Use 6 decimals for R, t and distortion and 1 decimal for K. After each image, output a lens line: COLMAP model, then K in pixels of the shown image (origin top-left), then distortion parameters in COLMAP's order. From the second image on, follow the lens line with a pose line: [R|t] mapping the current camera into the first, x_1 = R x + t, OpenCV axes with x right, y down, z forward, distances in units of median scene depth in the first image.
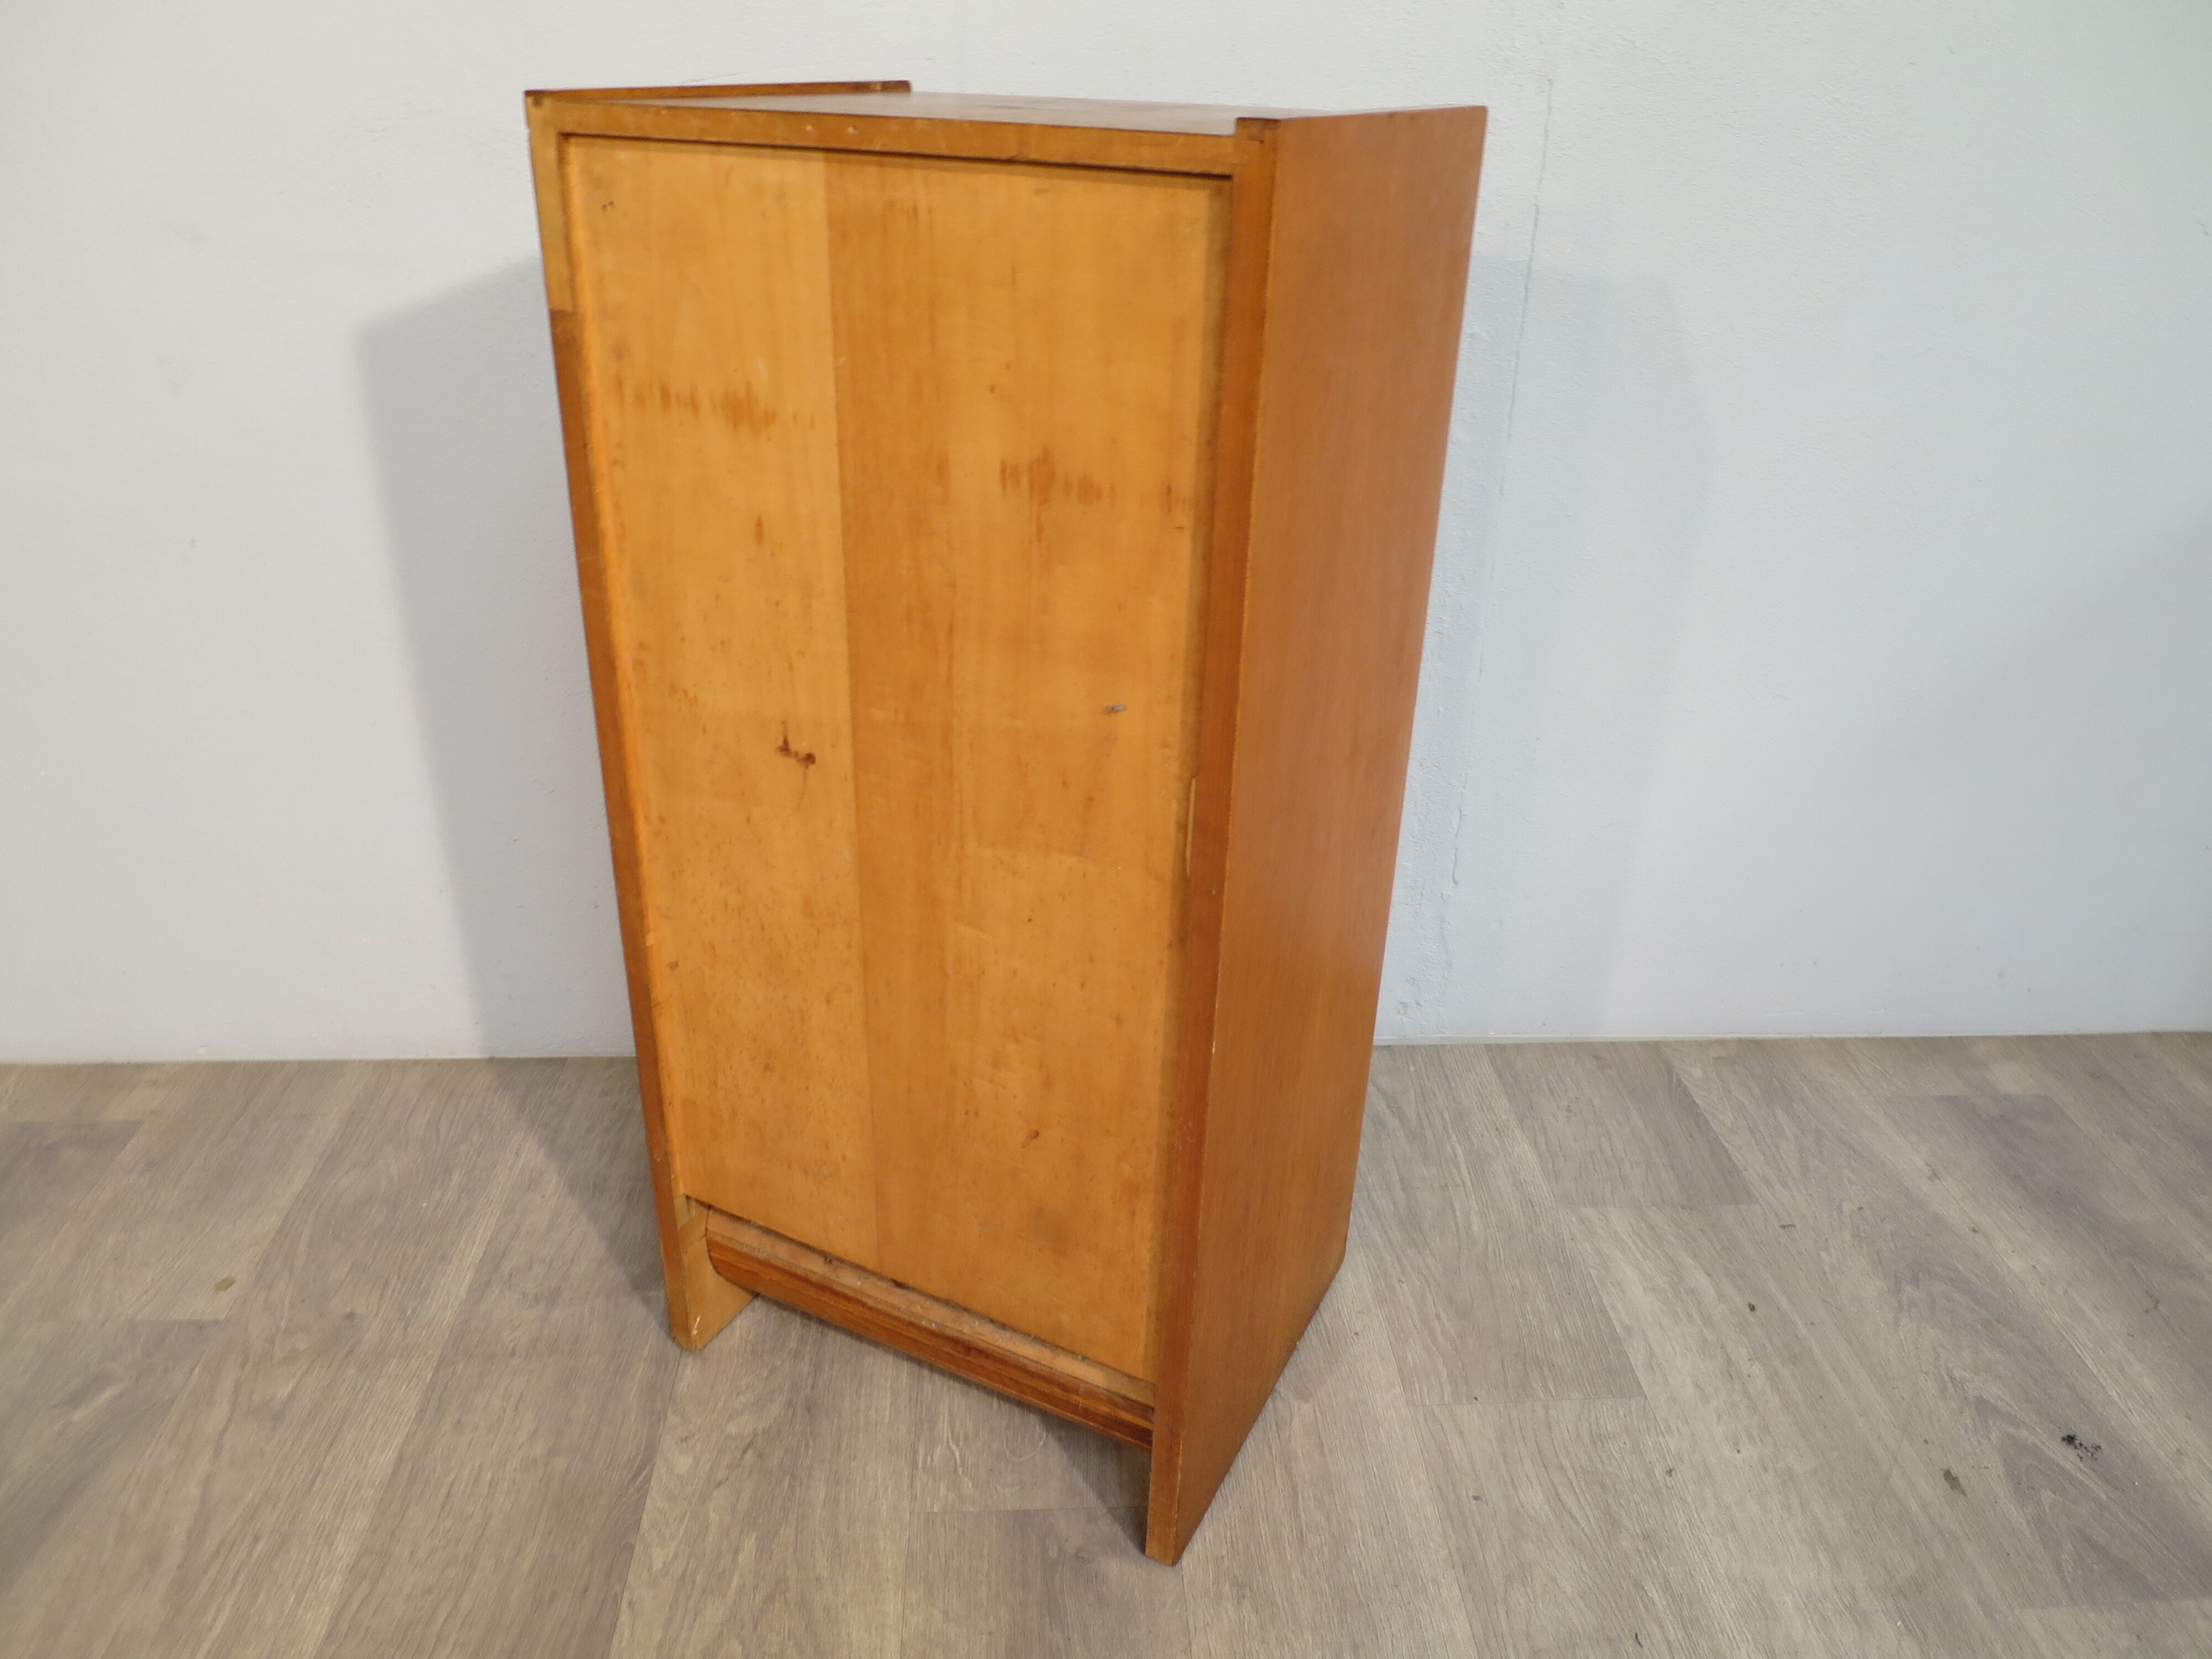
lens RADIAL K [[1581.9, 0, 1108.7], [0, 1581.9, 831.9], [0, 0, 1]] dist [-0.043920, 0.006564]
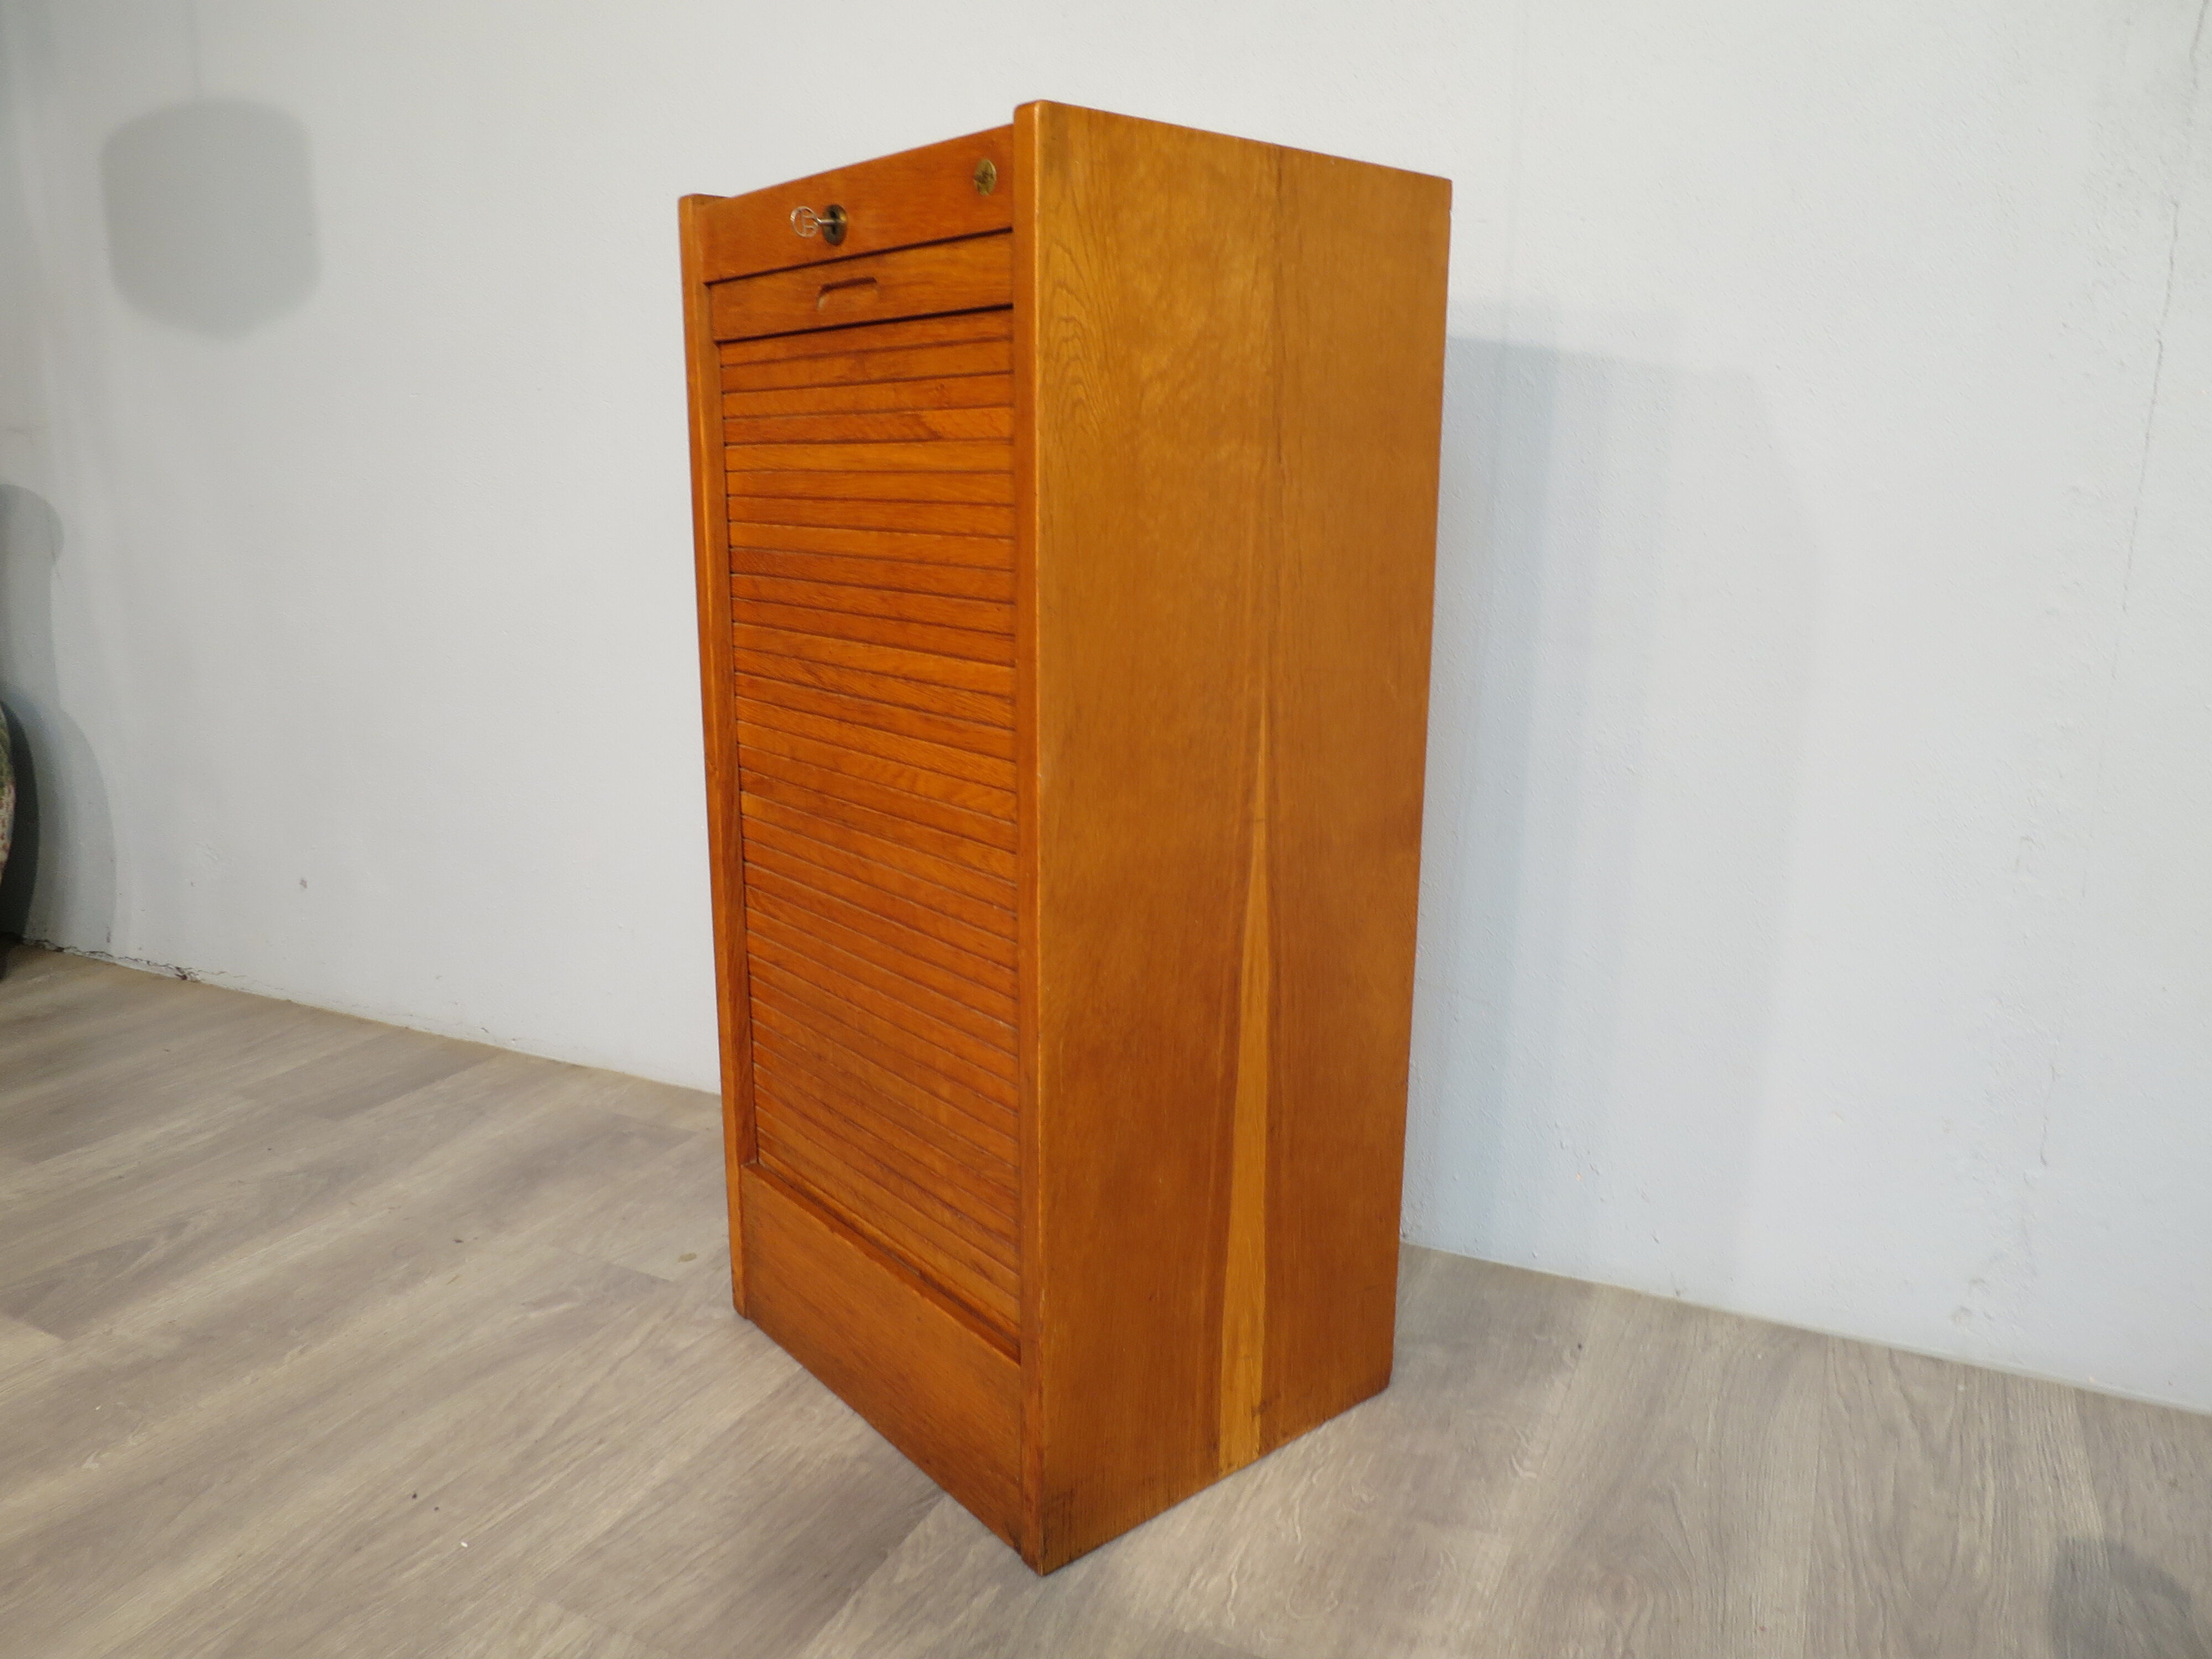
lens RADIAL K [[1581.9, 0, 1118.5], [0, 1581.9, 843.3], [0, 0, 1]] dist [-0.043920, 0.006564]
pose [[0.879598, 0.101151, -0.464839, 0.209278], [-0.209429, 0.959686, -0.187462, 0.164984], [0.427137, 0.262242, 0.865322, 0.088240]]
